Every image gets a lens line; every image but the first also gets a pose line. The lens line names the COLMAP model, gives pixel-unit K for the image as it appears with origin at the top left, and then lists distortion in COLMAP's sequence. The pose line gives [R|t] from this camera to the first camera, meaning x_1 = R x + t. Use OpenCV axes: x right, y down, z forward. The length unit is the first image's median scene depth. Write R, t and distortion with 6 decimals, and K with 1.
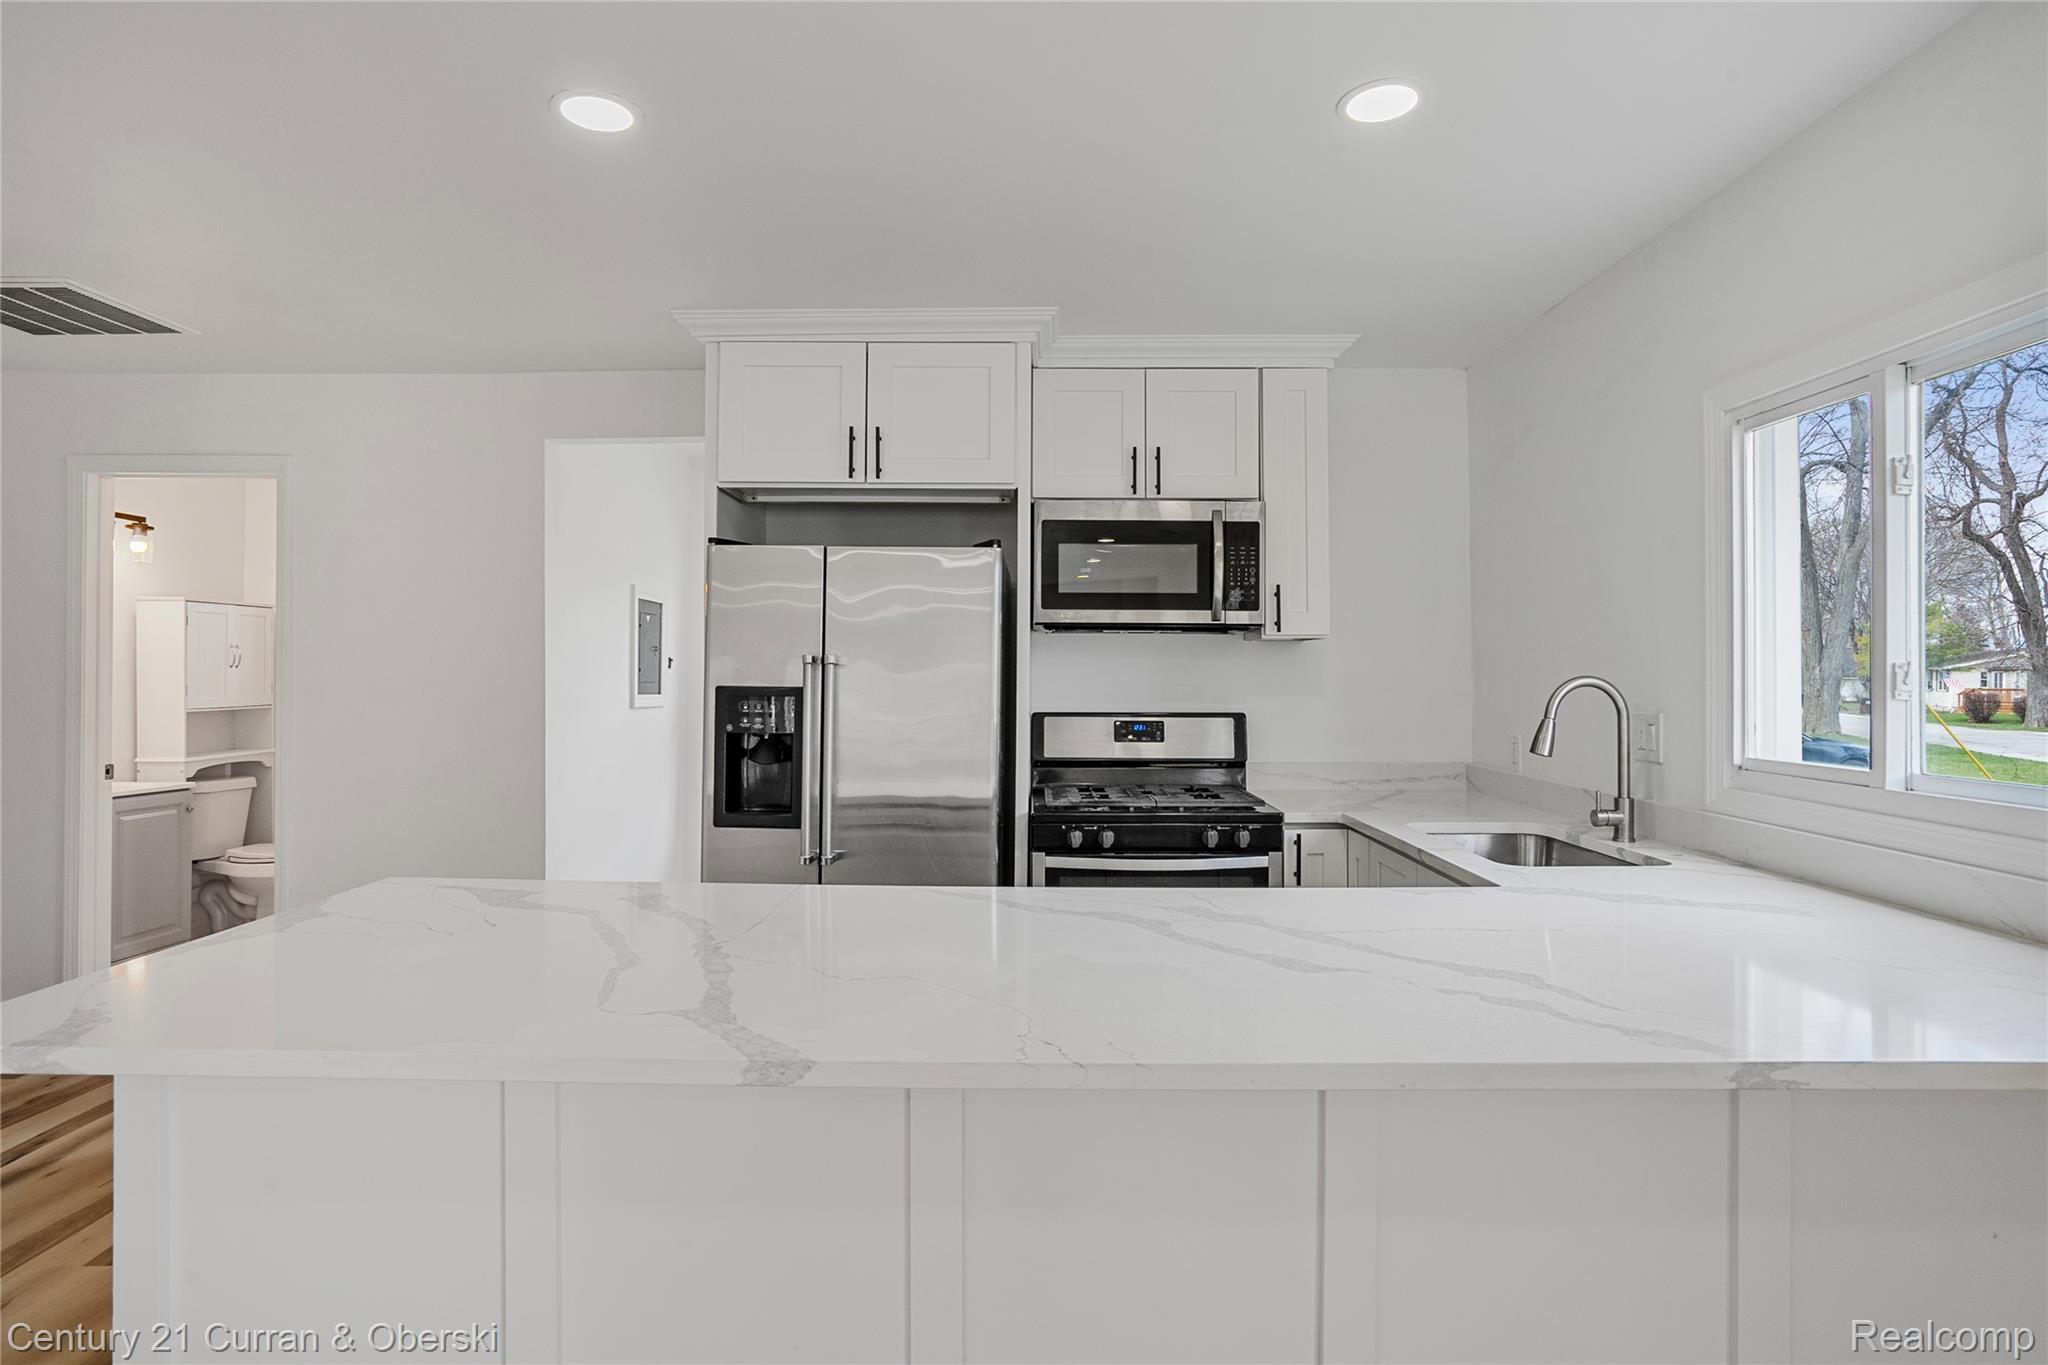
lens RADIAL K [[1064.7, 0, 1024.0], [0, 1064.7, 682.5], [0, 0, 1]] dist [-0.027312, 0.000761]
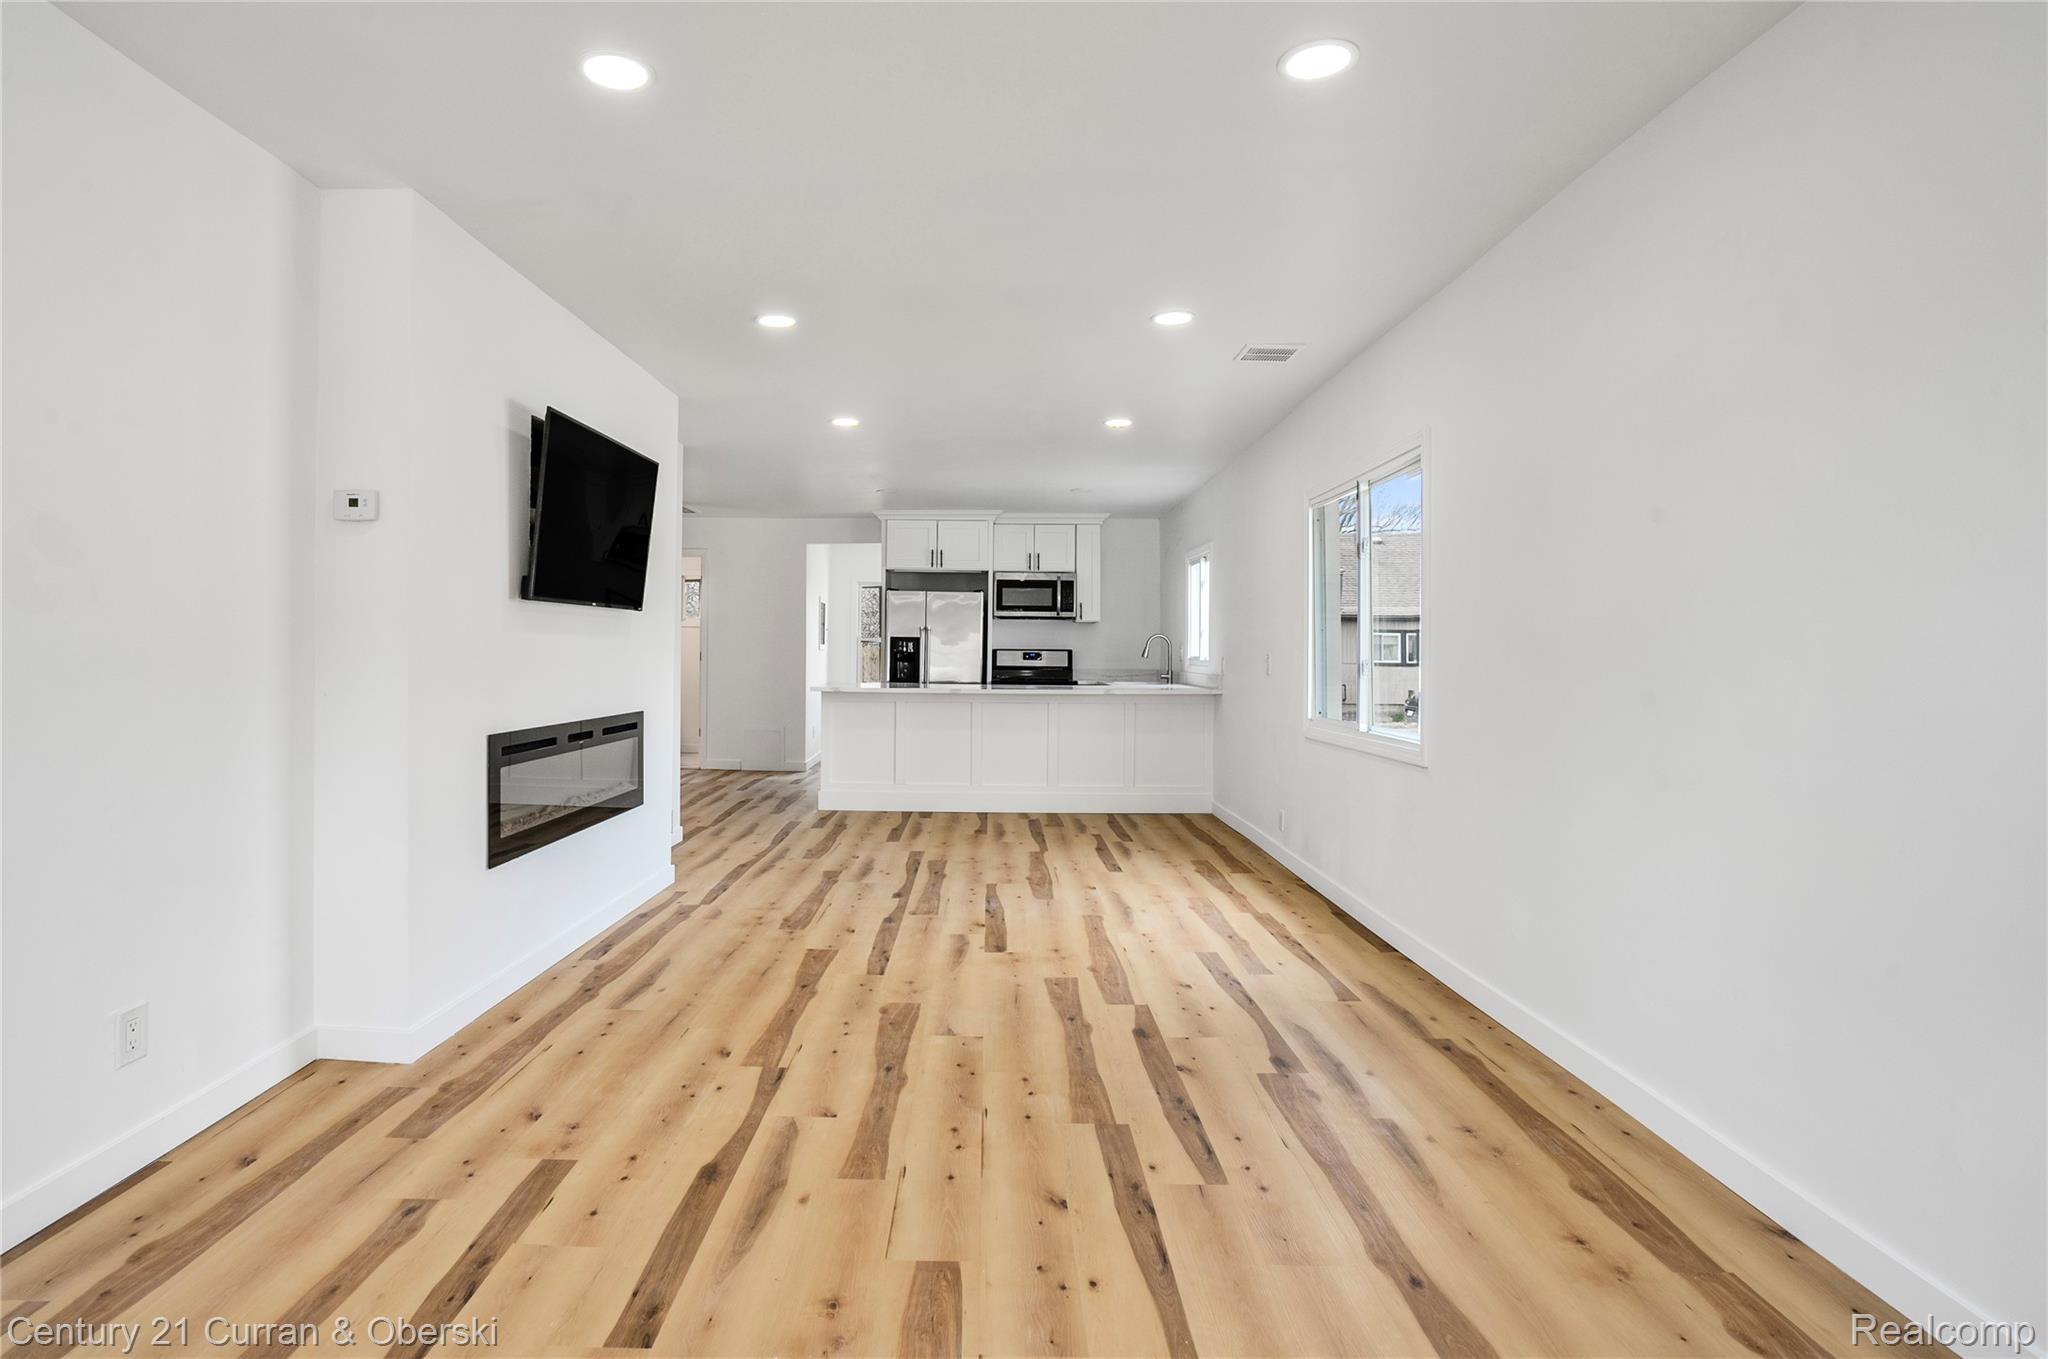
lens RADIAL K [[1017.2, 0, 964.7], [0, 1017.2, 672.3], [0, 0, 1]] dist [-0.077461, -0.000022]
pose [[0.999934, 0.004959, -0.010341, -0.039274], [-0.004793, 0.999860, 0.016040, 0.051345], [0.010419, -0.015989, 0.999818, -1.737392]]
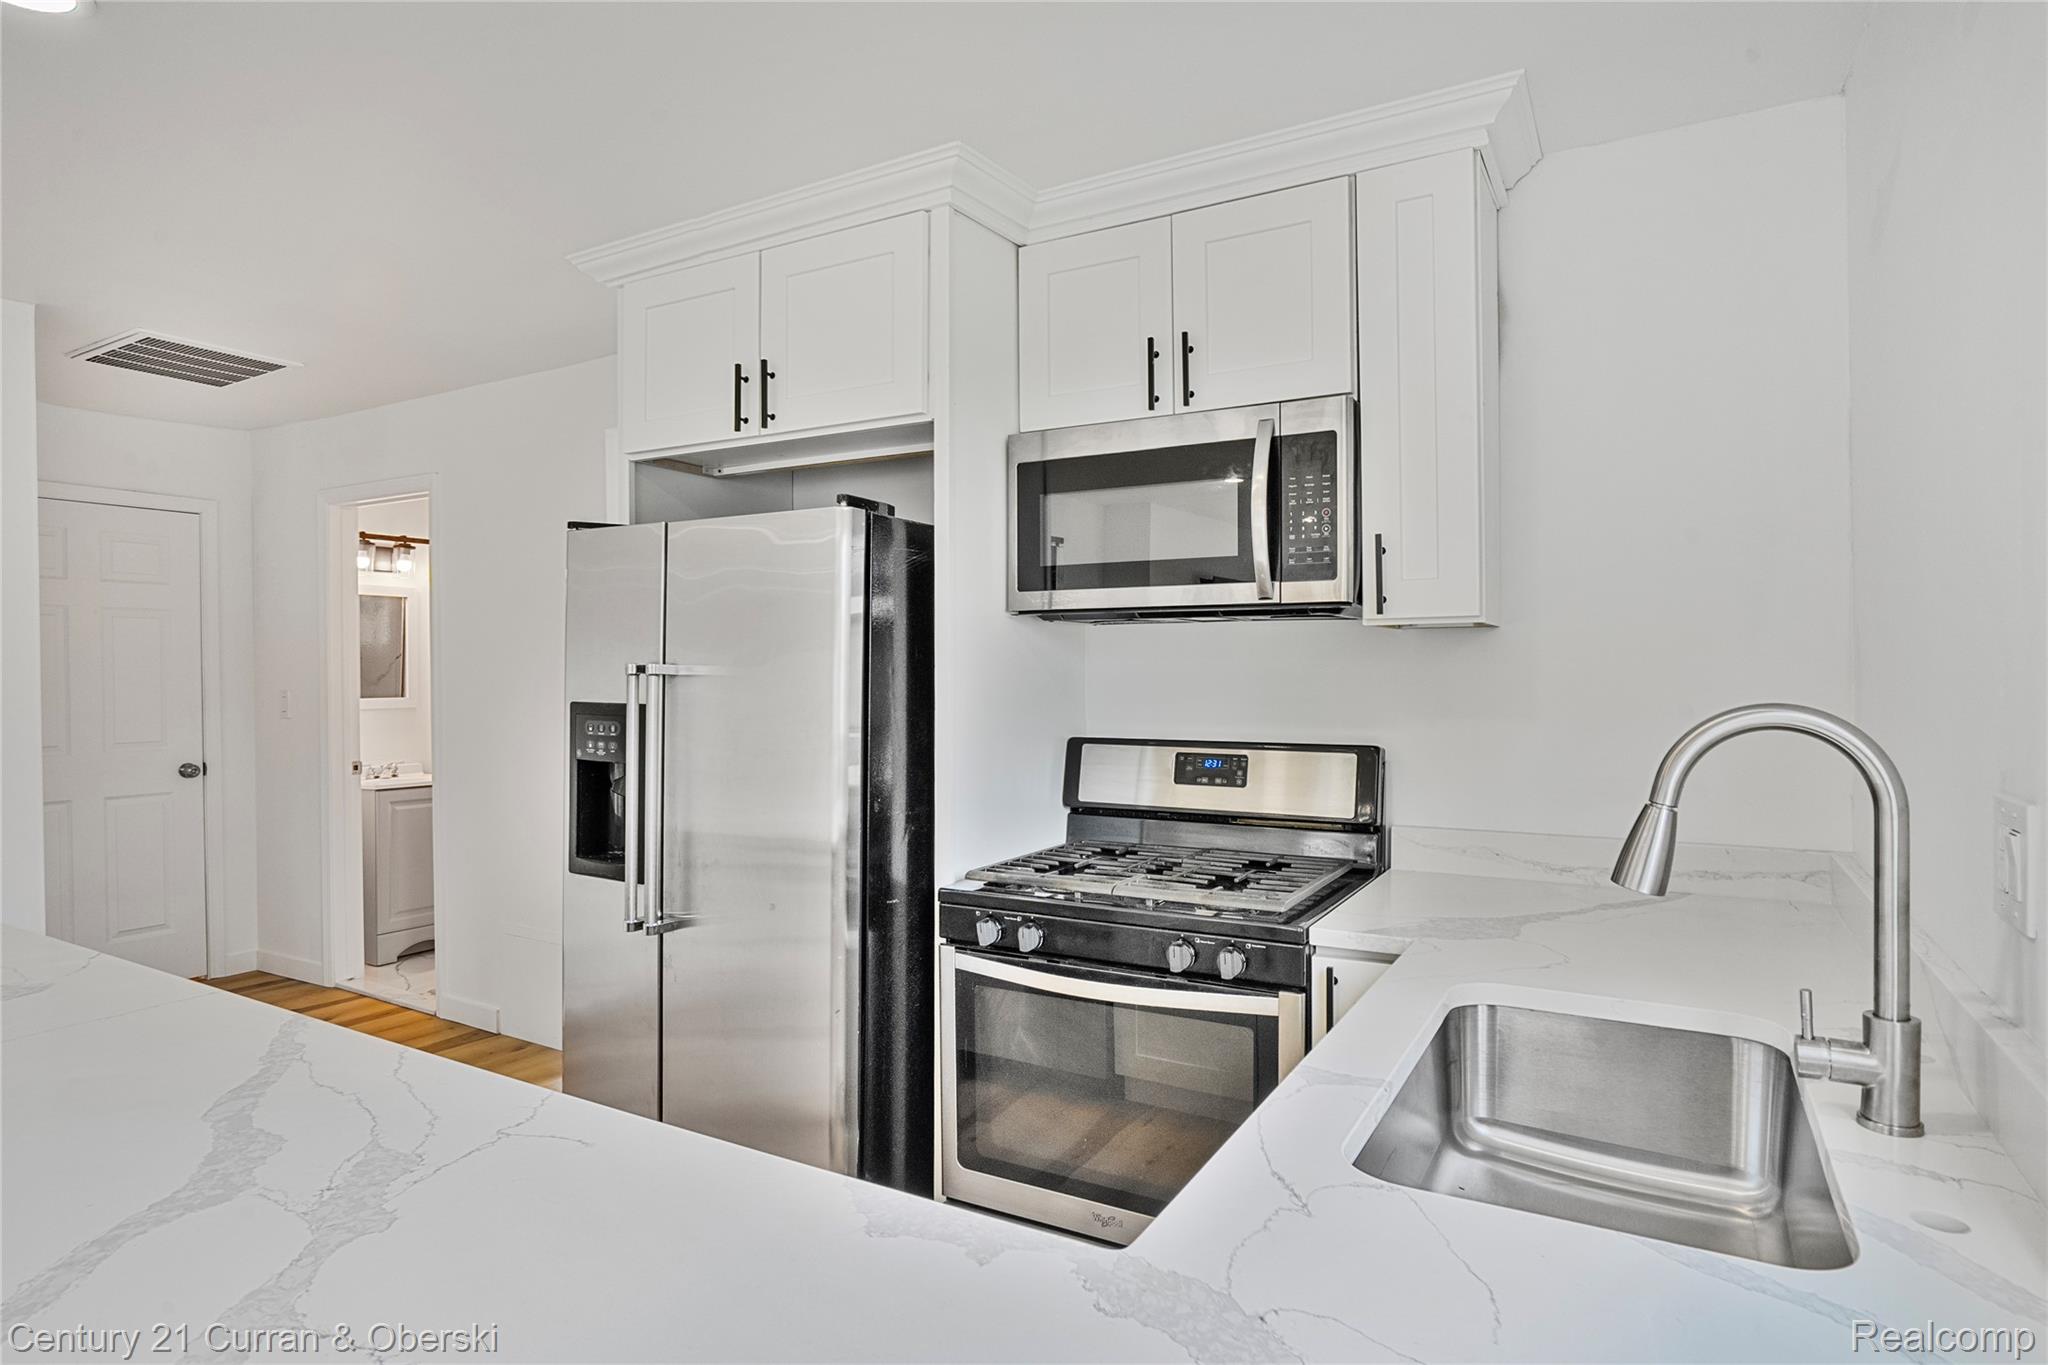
lens RADIAL K [[1085.3, 0, 1022.2], [0, 1085.3, 692.1], [0, 0, 1]] dist [-0.024017, 0.000037]
pose [[0.872238, 0.004999, -0.489057, 0.374133], [0.001514, 0.999915, 0.012920, -0.012680], [0.489080, -0.012009, 0.872156, 0.390738]]
